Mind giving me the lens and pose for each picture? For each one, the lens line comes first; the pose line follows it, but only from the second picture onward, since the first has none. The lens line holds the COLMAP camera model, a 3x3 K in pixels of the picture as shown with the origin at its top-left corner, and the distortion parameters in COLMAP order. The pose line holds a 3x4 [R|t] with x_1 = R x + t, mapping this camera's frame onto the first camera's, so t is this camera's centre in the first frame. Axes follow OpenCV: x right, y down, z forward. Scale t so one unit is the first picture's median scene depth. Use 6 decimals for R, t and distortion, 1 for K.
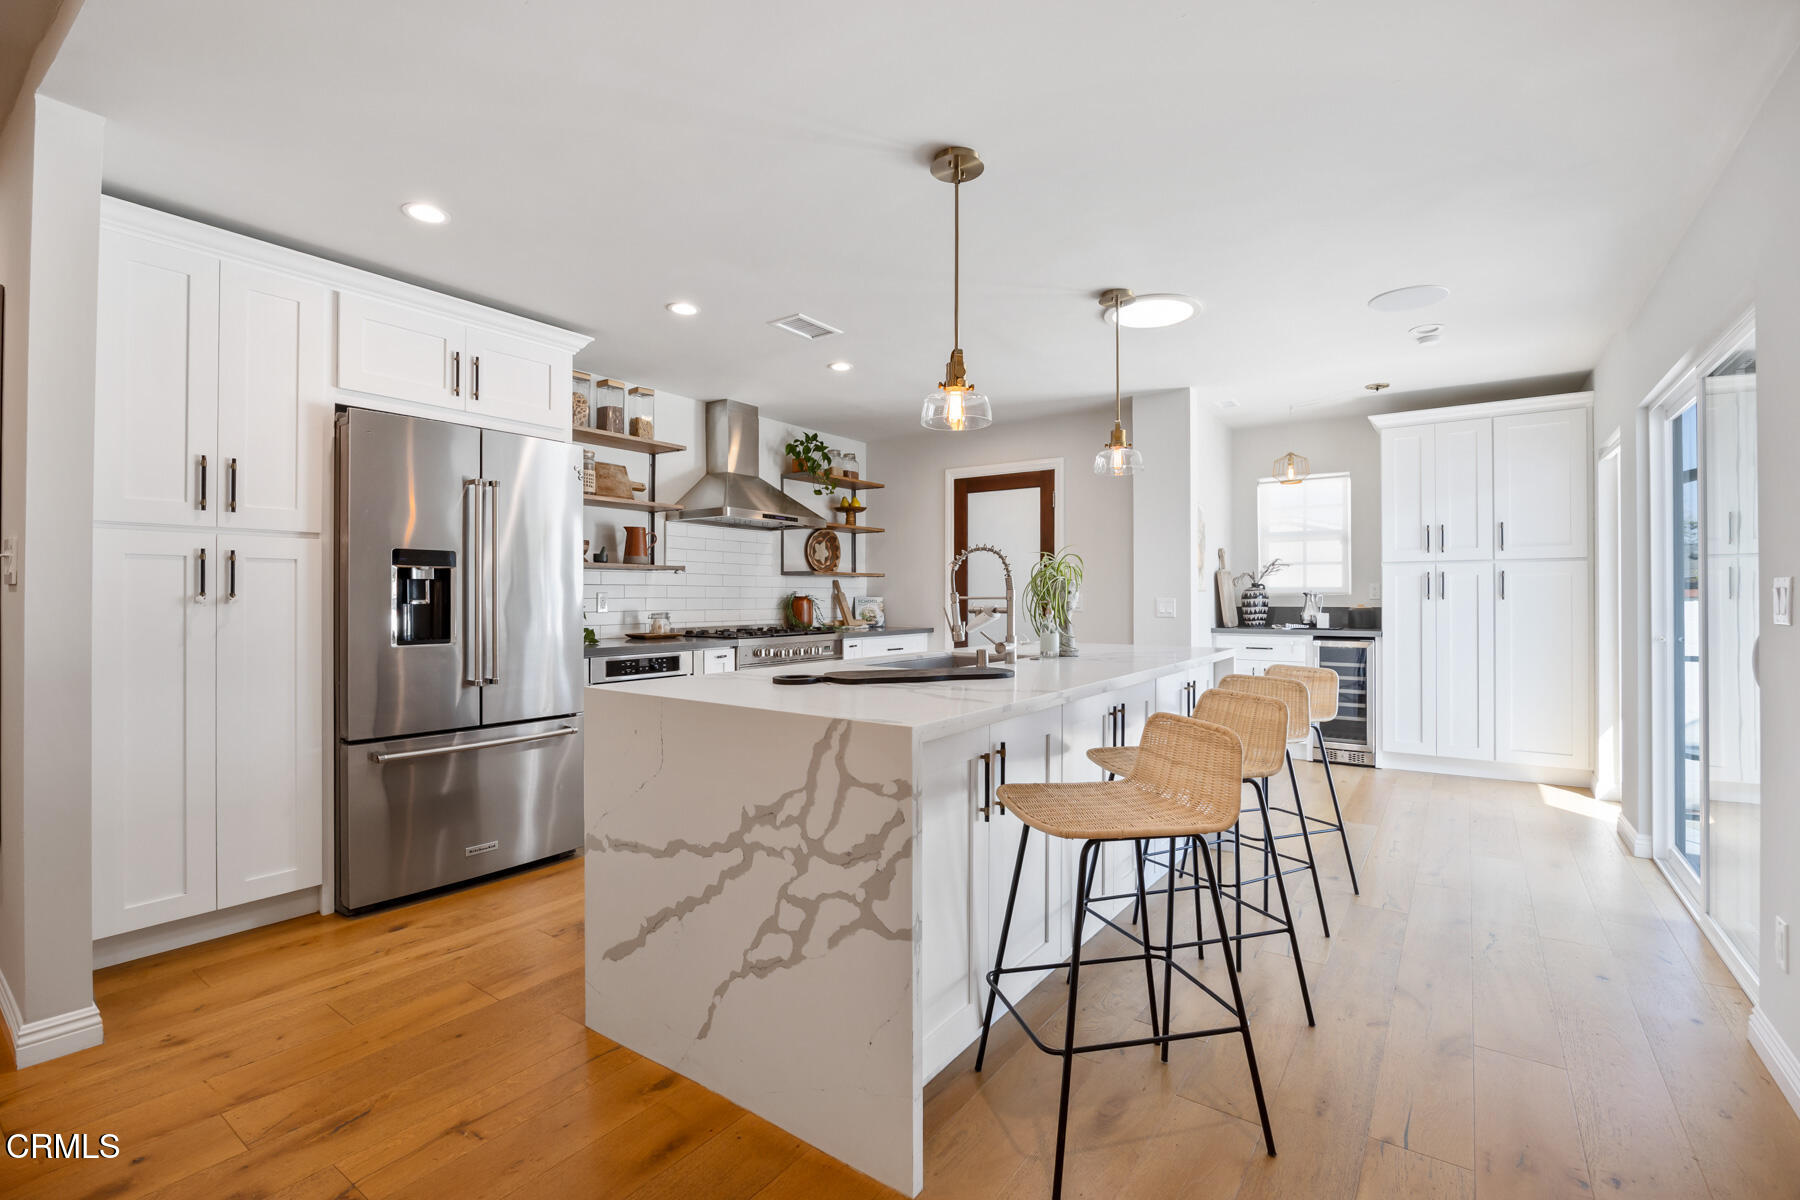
lens RADIAL K [[790.6, 0, 900.0], [0, 790.6, 600.0], [0, 0, 1]] dist [-0.017964, 0.000628]
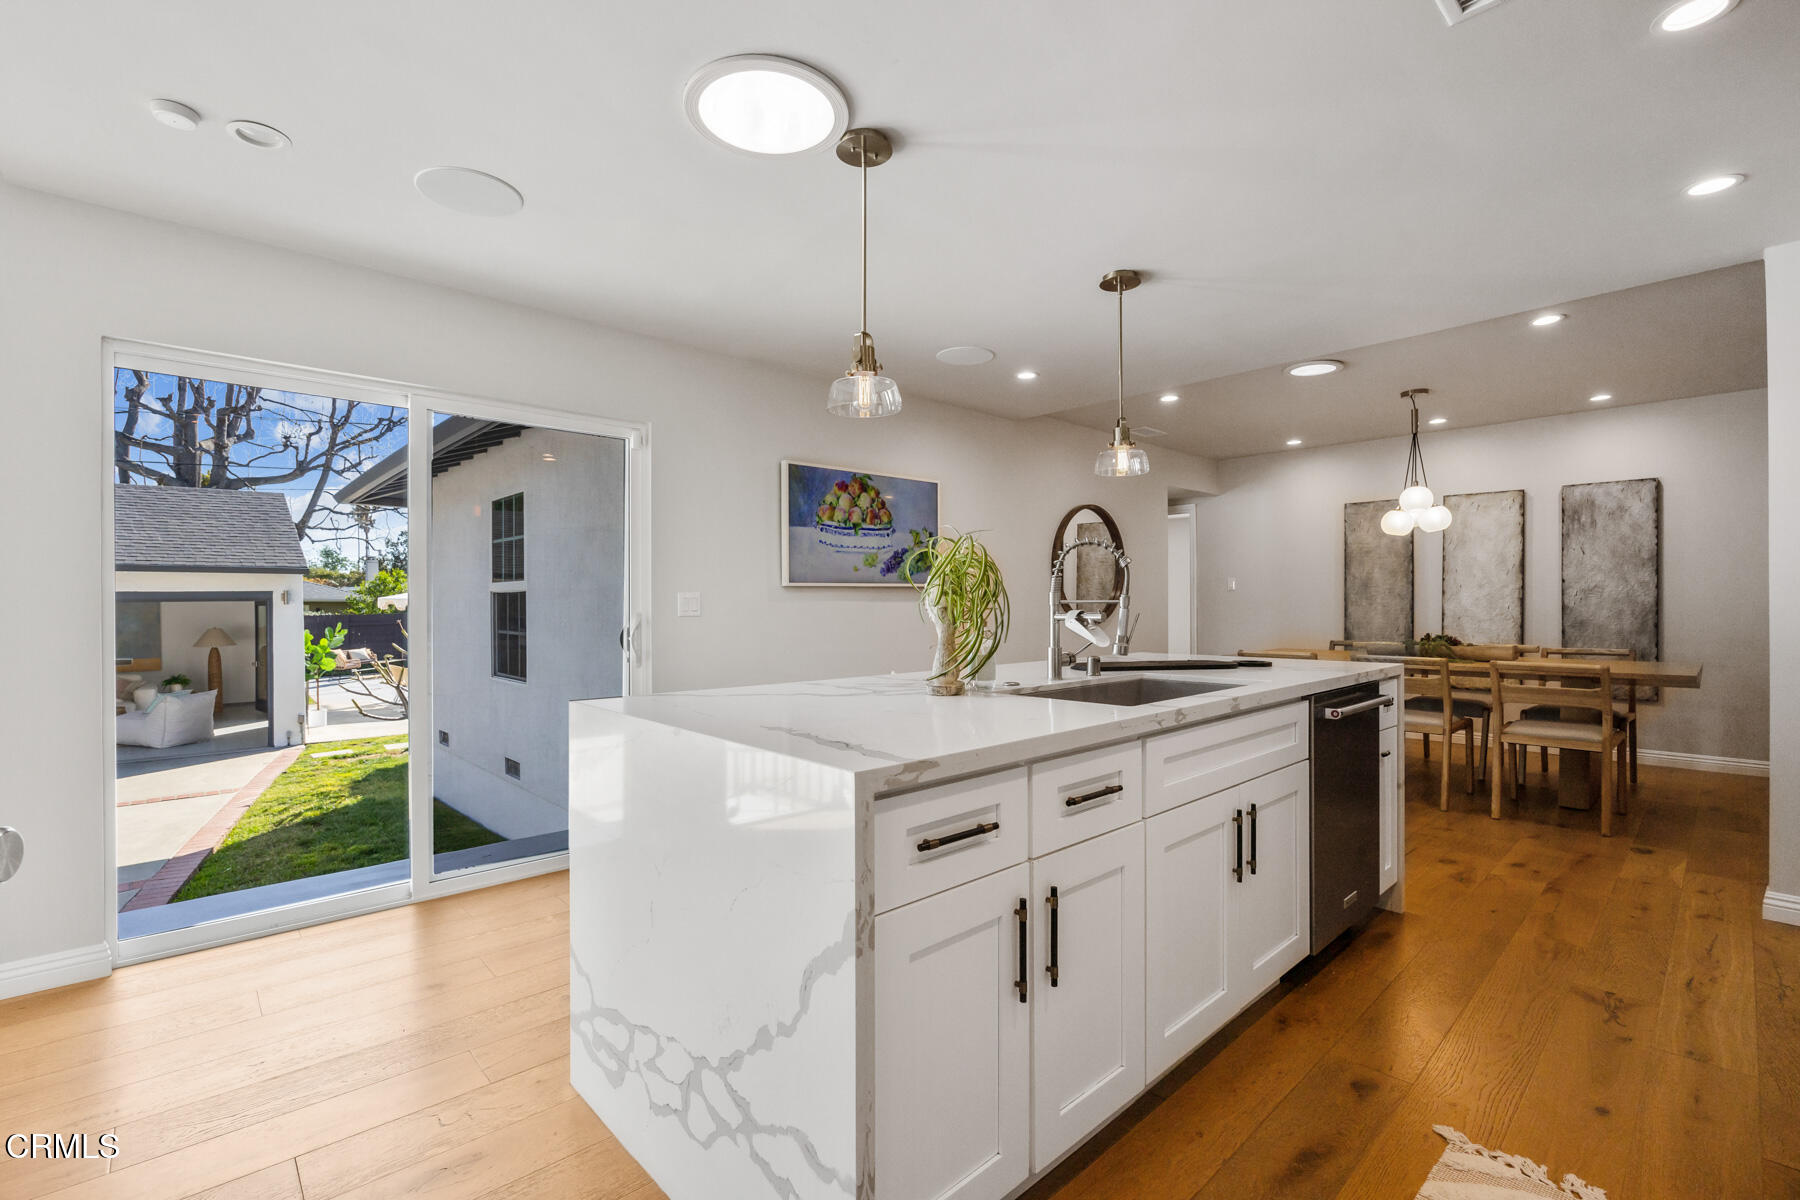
lens RADIAL K [[783.2, 0, 899.1], [0, 783.2, 597.2], [0, 0, 1]] dist [-0.014349, 0.000699]
pose [[-0.982052, 0.006794, 0.188488, 0.087817], [0.006450, 0.999976, -0.002437, -0.003961], [-0.188500, -0.001177, -0.982072, 1.060509]]
